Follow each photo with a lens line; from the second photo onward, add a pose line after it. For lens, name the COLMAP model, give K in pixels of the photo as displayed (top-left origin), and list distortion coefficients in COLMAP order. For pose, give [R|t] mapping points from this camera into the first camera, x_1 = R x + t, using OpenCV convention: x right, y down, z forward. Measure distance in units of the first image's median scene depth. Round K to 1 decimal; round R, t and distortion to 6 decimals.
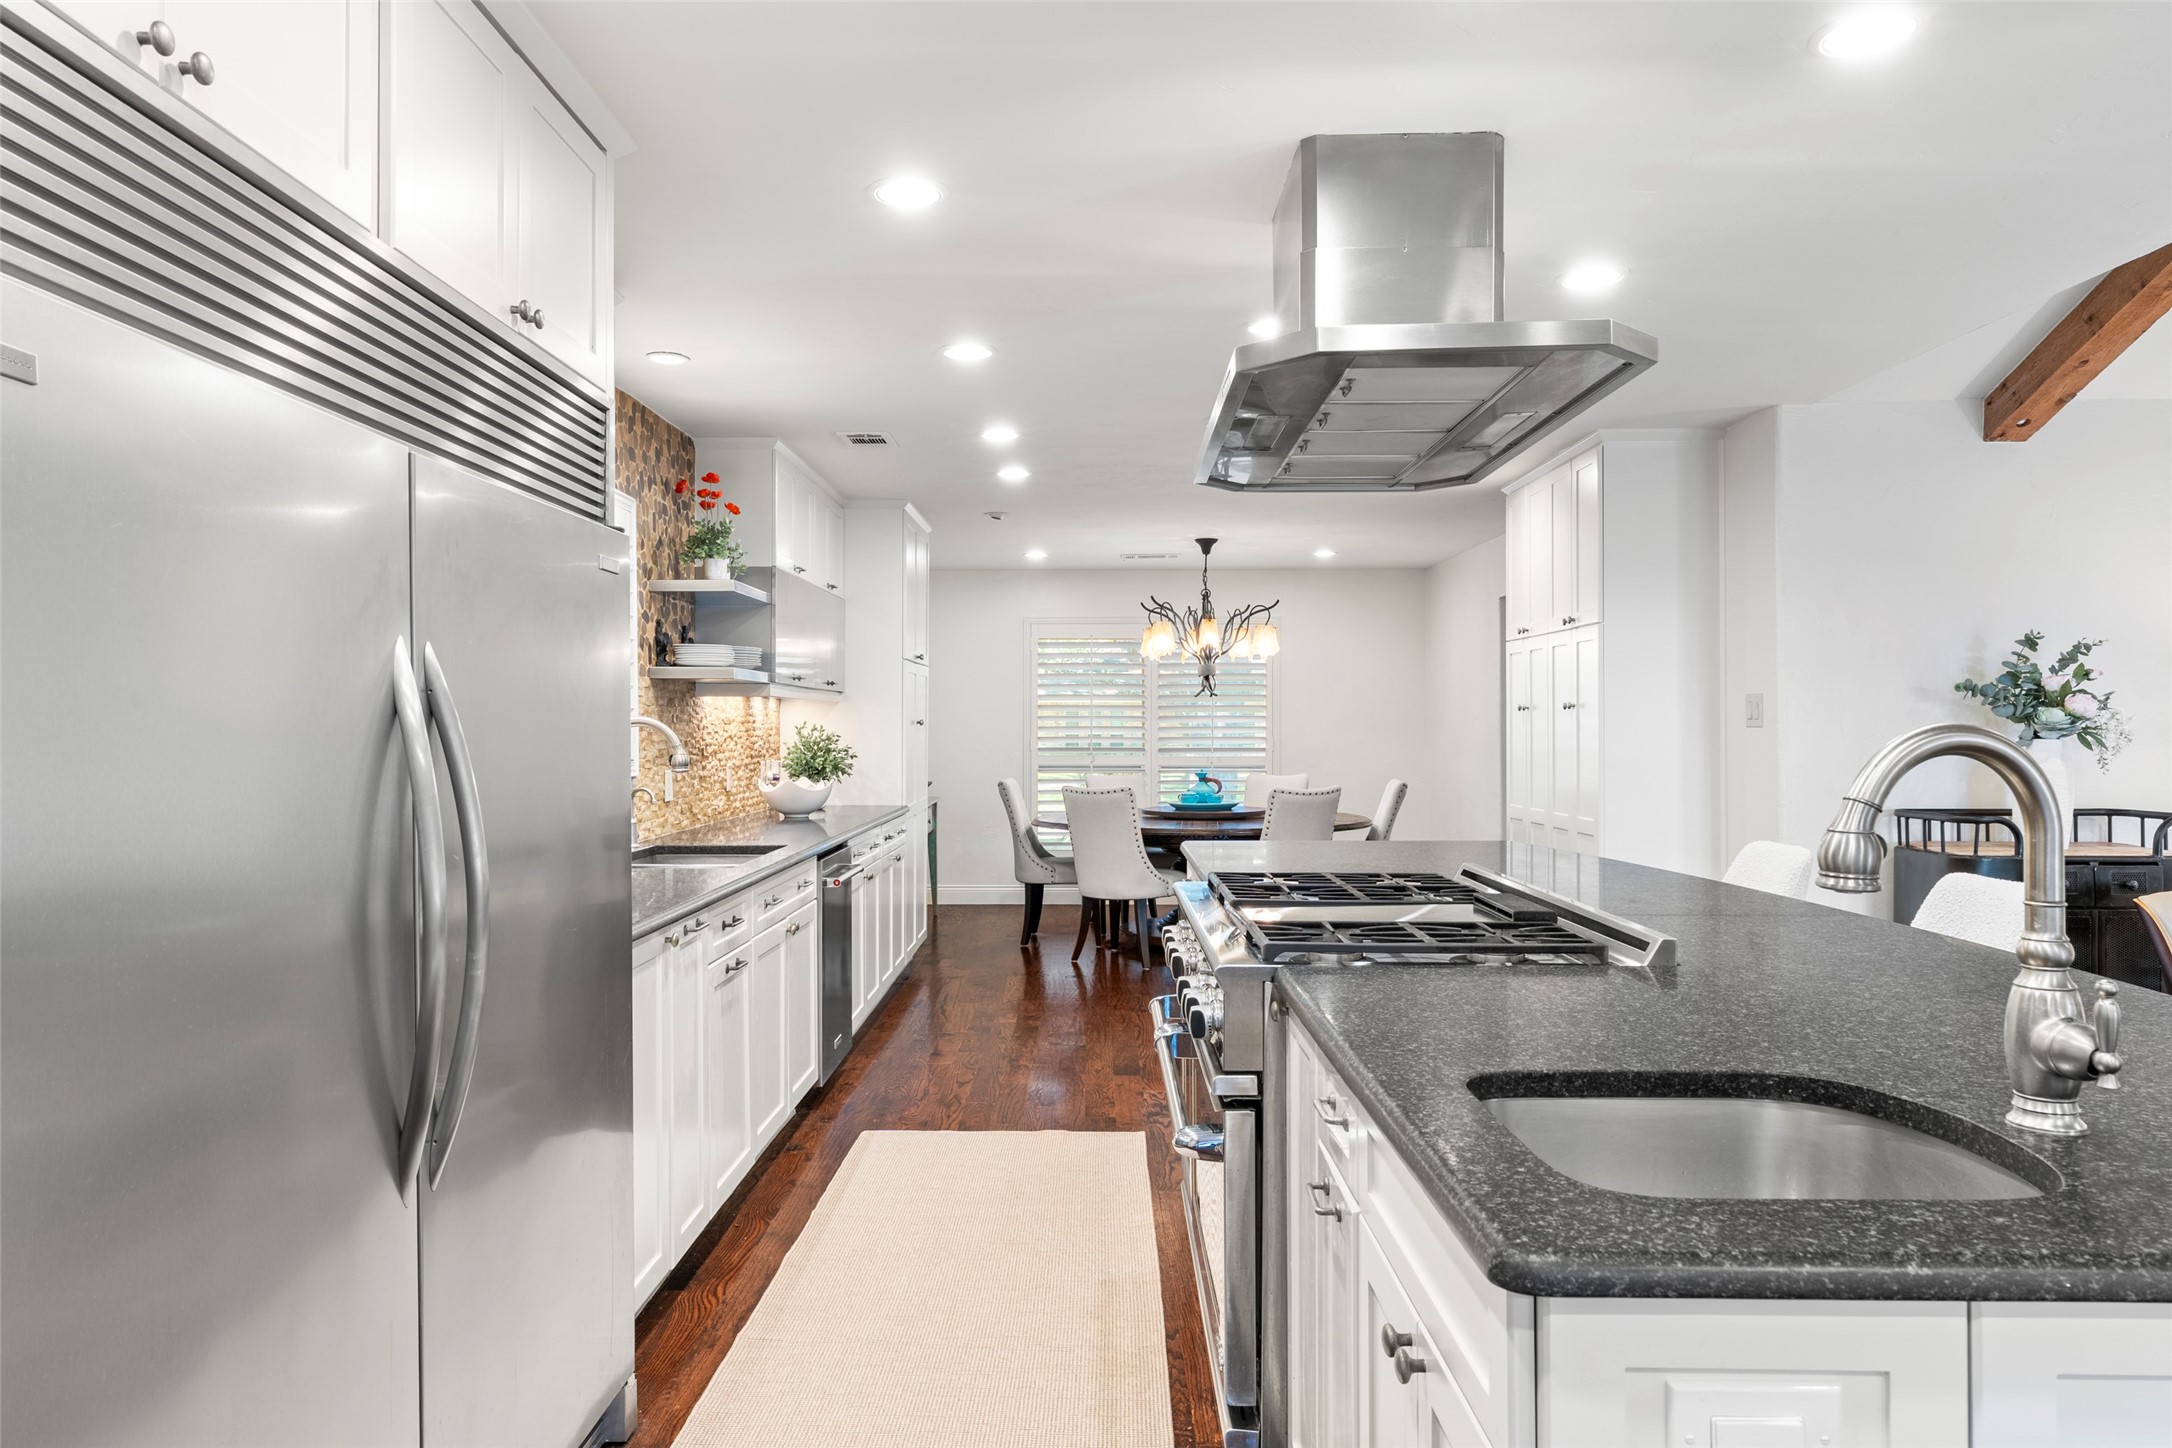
lens RADIAL K [[1419.2, 0, 1086.0], [0, 1419.2, 724.0], [0, 0, 1]] dist [0.003624, 0.001659]
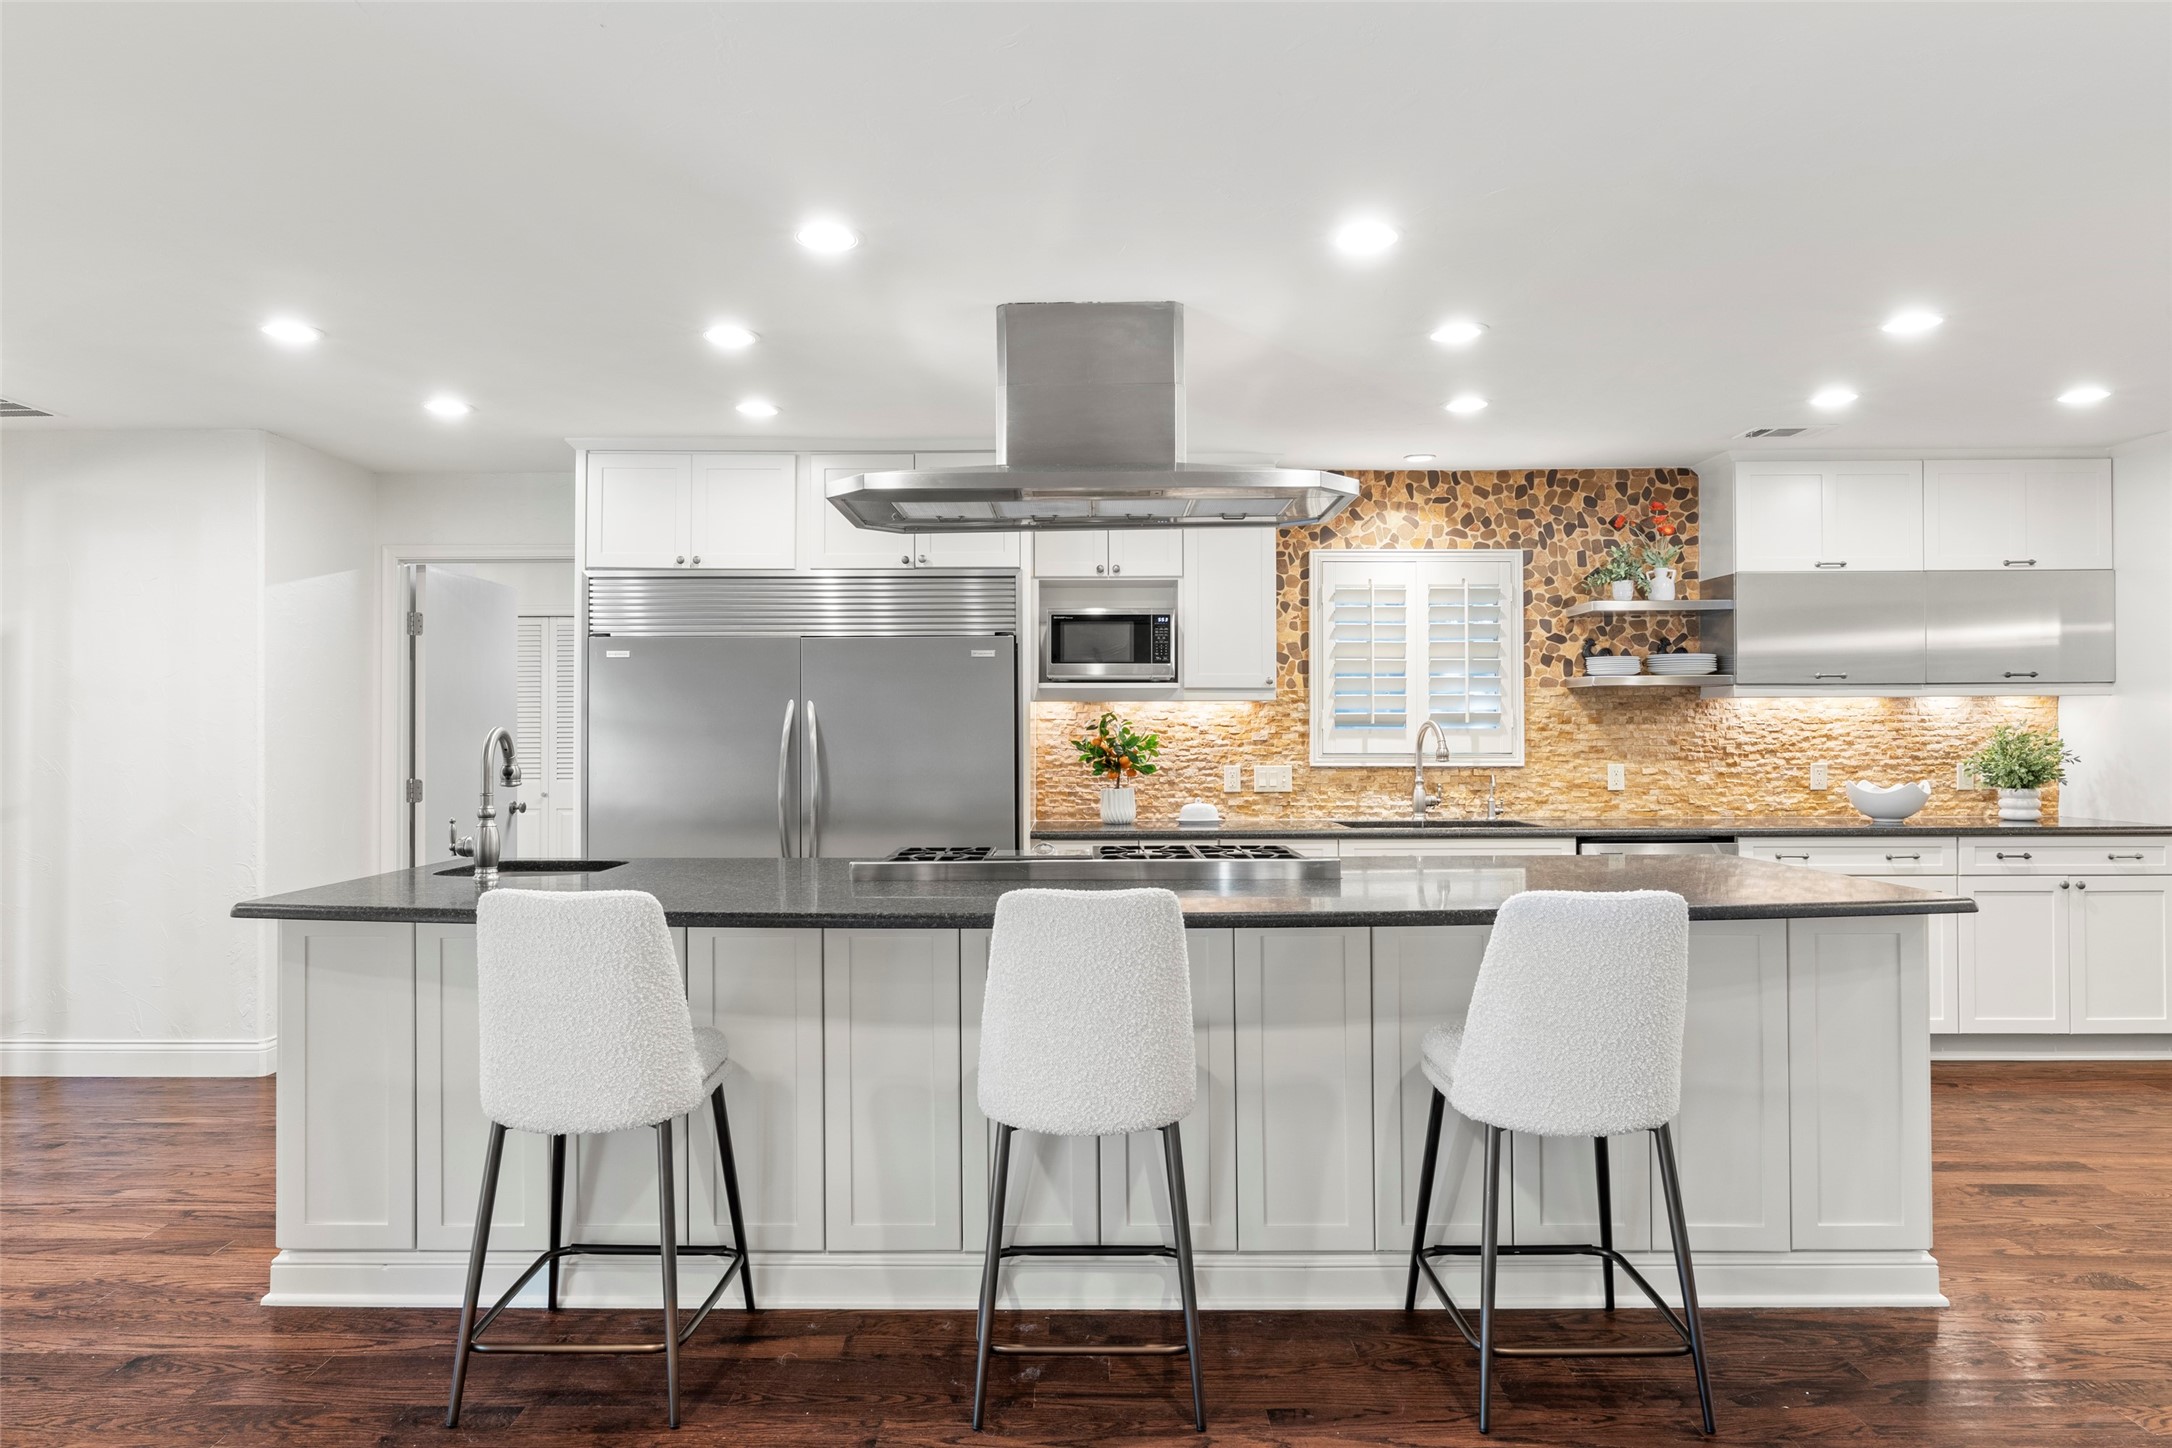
lens RADIAL K [[1339.3, 0, 1070.0], [0, 1339.3, 725.7], [0, 0, 1]] dist [-0.003043, 0.000223]
pose [[0.001318, -0.006759, -0.999976, 0.828802], [0.006019, 0.999959, -0.006751, 0.005641], [0.999981, -0.006010, 0.001358, 0.552775]]
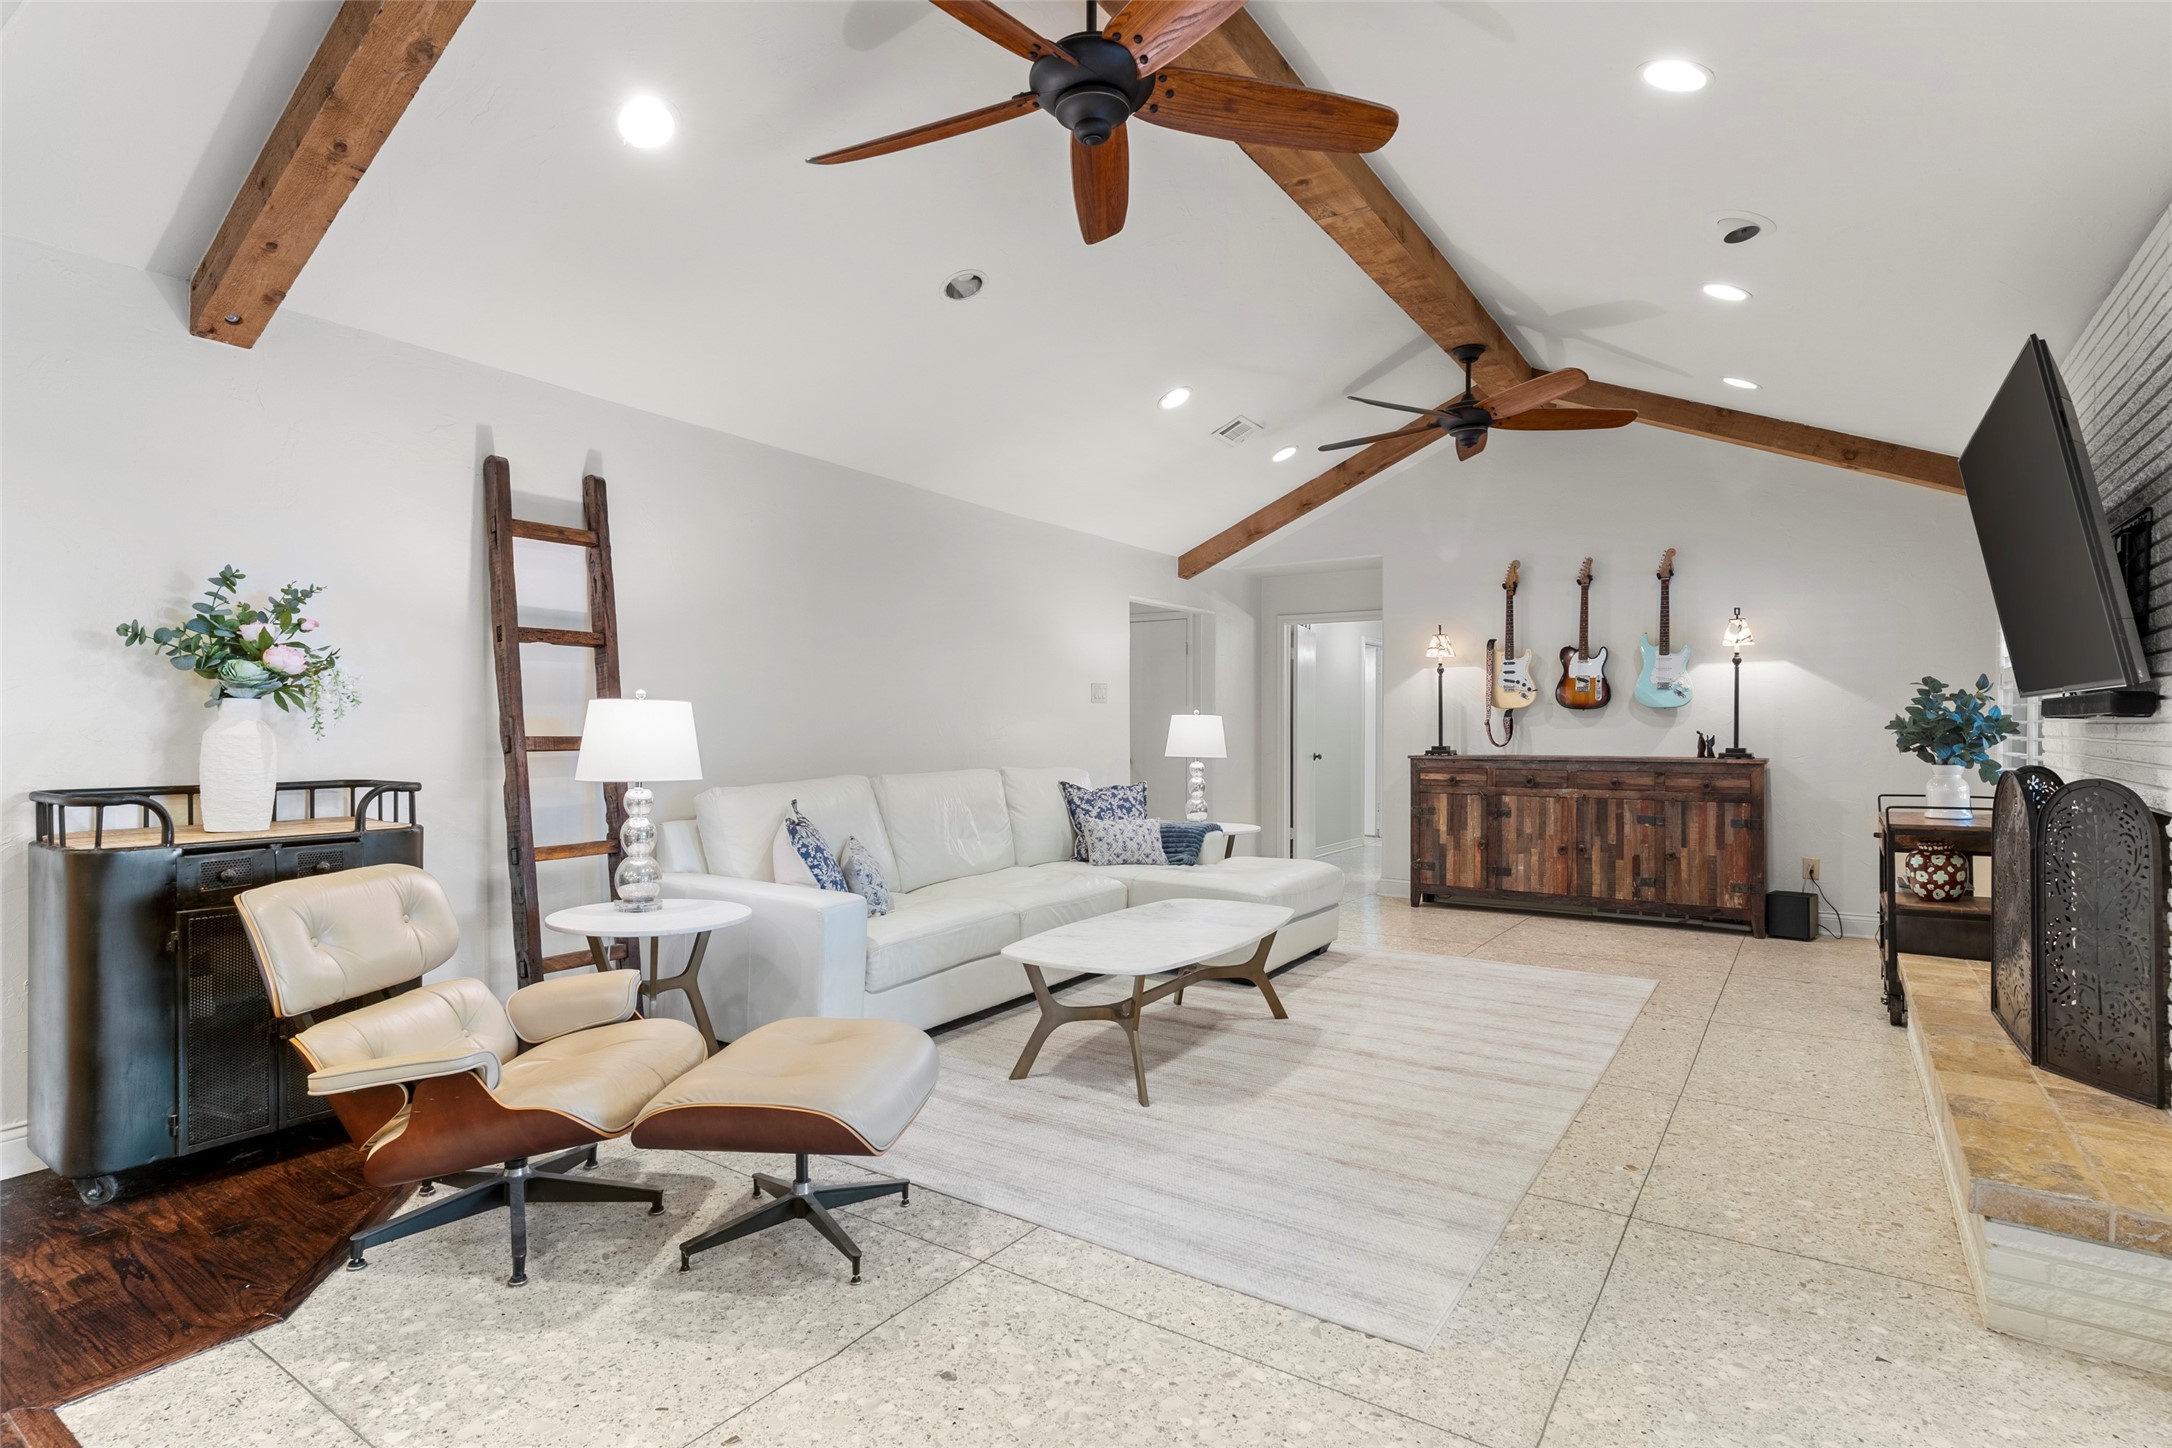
lens RADIAL K [[1069.4, 0, 1086.0], [0, 1069.4, 724.0], [0, 0, 1]] dist [-0.002815, 0.000595]
pose [[0.554886, 0.005161, 0.831910, 0.409648], [-0.005861, 0.999980, -0.002295, 0.022623], [-0.831906, -0.003602, 0.554905, 0.234309]]
